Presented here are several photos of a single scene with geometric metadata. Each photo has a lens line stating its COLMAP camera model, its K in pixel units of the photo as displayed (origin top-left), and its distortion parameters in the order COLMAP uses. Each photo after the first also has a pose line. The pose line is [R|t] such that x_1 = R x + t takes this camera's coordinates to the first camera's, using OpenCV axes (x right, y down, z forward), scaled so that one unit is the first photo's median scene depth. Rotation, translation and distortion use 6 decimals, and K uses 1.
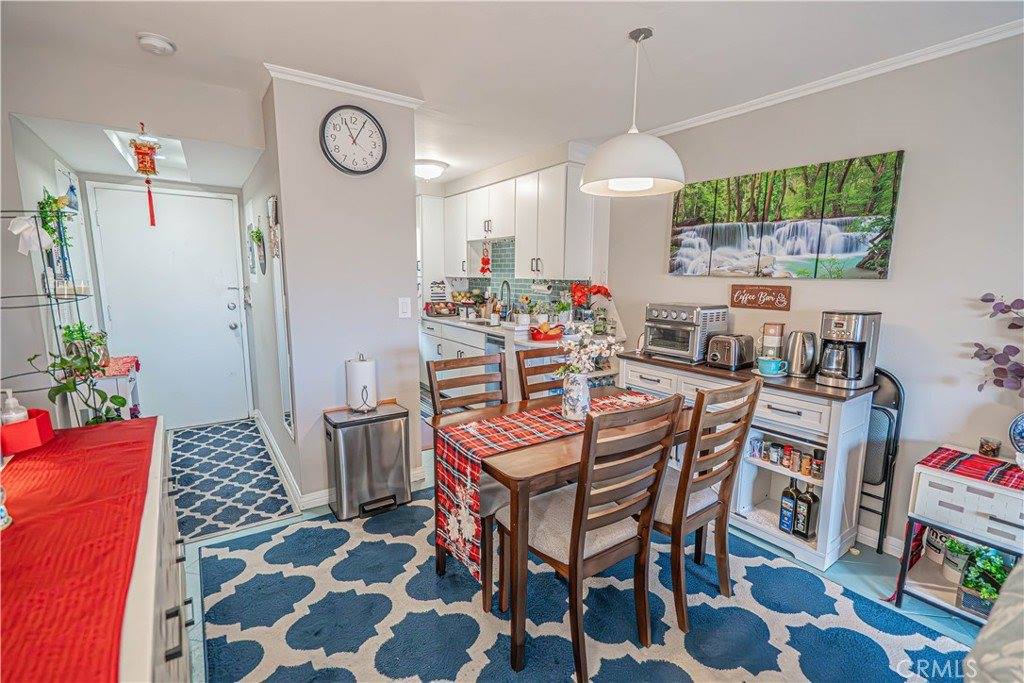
lens RADIAL K [[464.2, 0, 510.2], [0, 464.2, 344.8], [0, 0, 1]] dist [-0.001418, 0.000195]
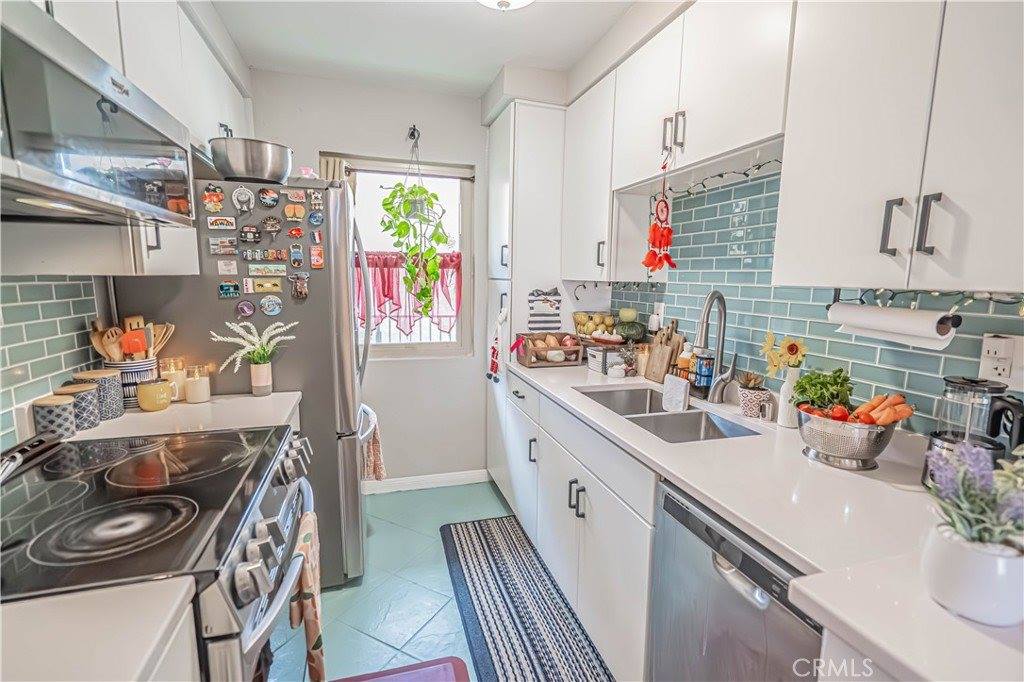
lens RADIAL K [[464.2, 0, 510.2], [0, 464.2, 344.3], [0, 0, 1]] dist [-0.001418, 0.000195]
pose [[0.951537, 0.047412, -0.303858, -0.045678], [-0.050799, 0.998704, -0.003248, -0.080367], [0.303310, 0.018526, 0.952712, 0.560941]]
